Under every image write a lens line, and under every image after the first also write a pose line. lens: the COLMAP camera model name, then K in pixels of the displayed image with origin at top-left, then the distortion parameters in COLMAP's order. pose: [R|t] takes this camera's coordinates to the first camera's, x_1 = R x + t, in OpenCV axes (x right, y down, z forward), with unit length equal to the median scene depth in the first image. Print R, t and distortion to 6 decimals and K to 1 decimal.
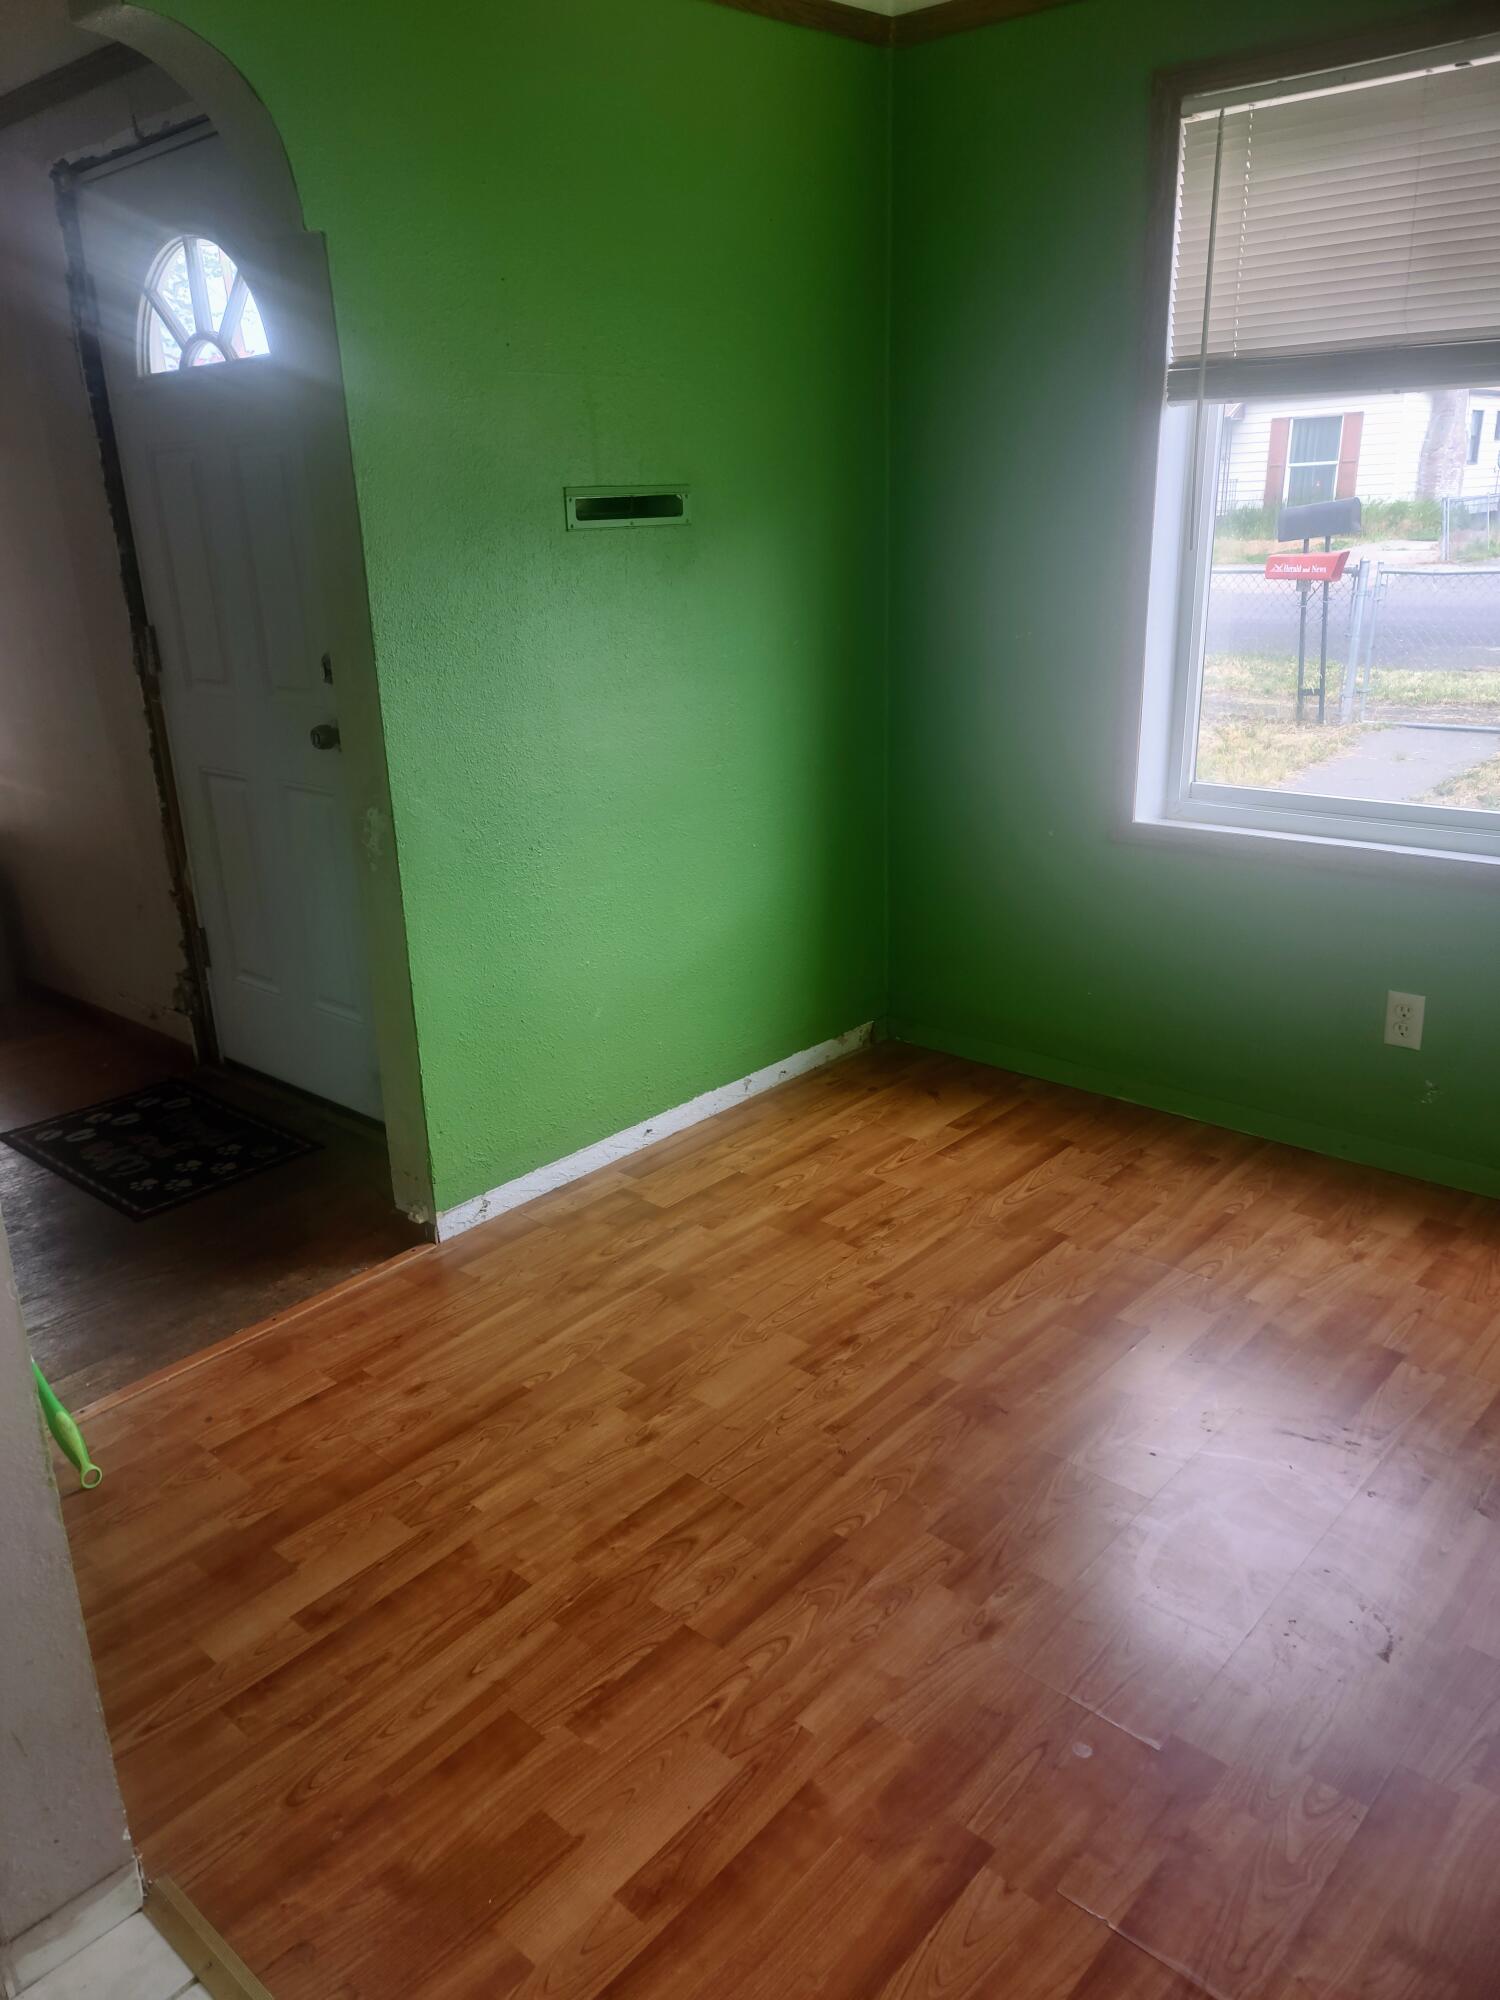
lens RADIAL K [[1456.7, 0, 746.1], [0, 1456.7, 1009.8], [0, 0, 1]] dist [0.035346, -0.002221]
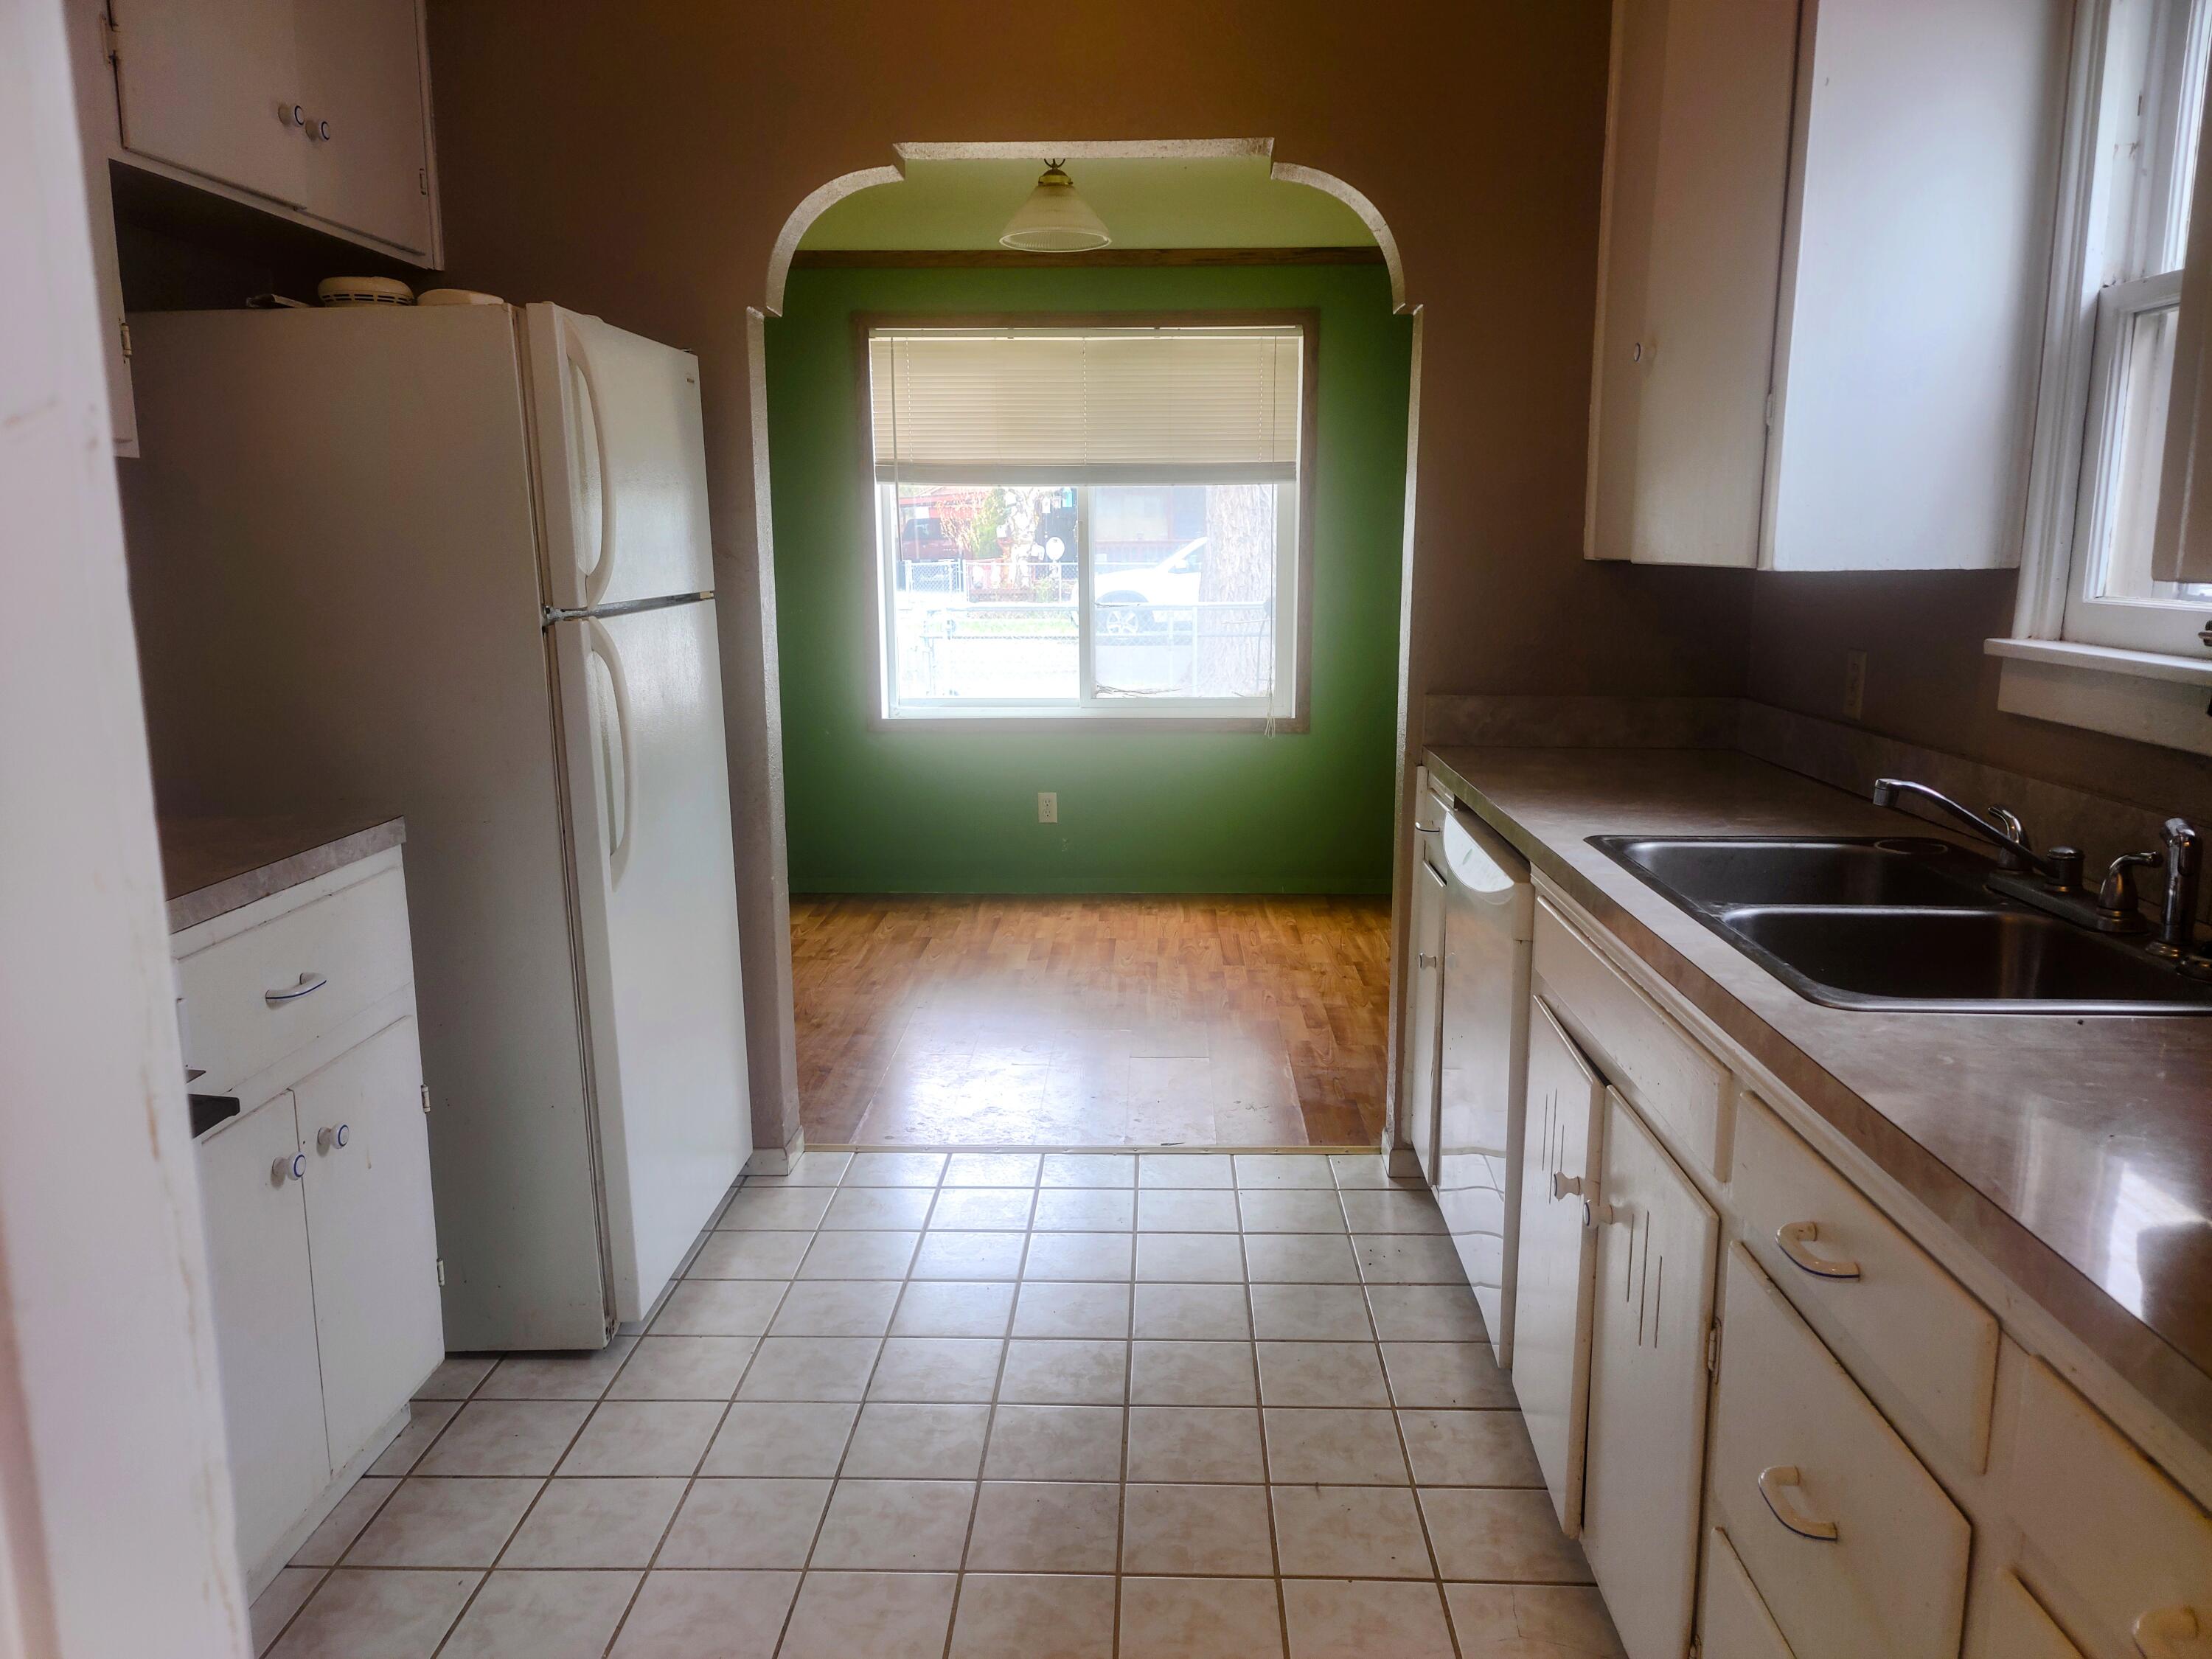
lens RADIAL K [[1611.2, 0, 1108.4], [0, 1611.2, 829.5], [0, 0, 1]] dist [0.035346, -0.002221]
pose [[0.774729, -0.100416, 0.624268, -1.531512], [0.197925, 0.976205, -0.088602, 0.460536], [-0.600517, 0.192201, 0.776169, -1.236413]]
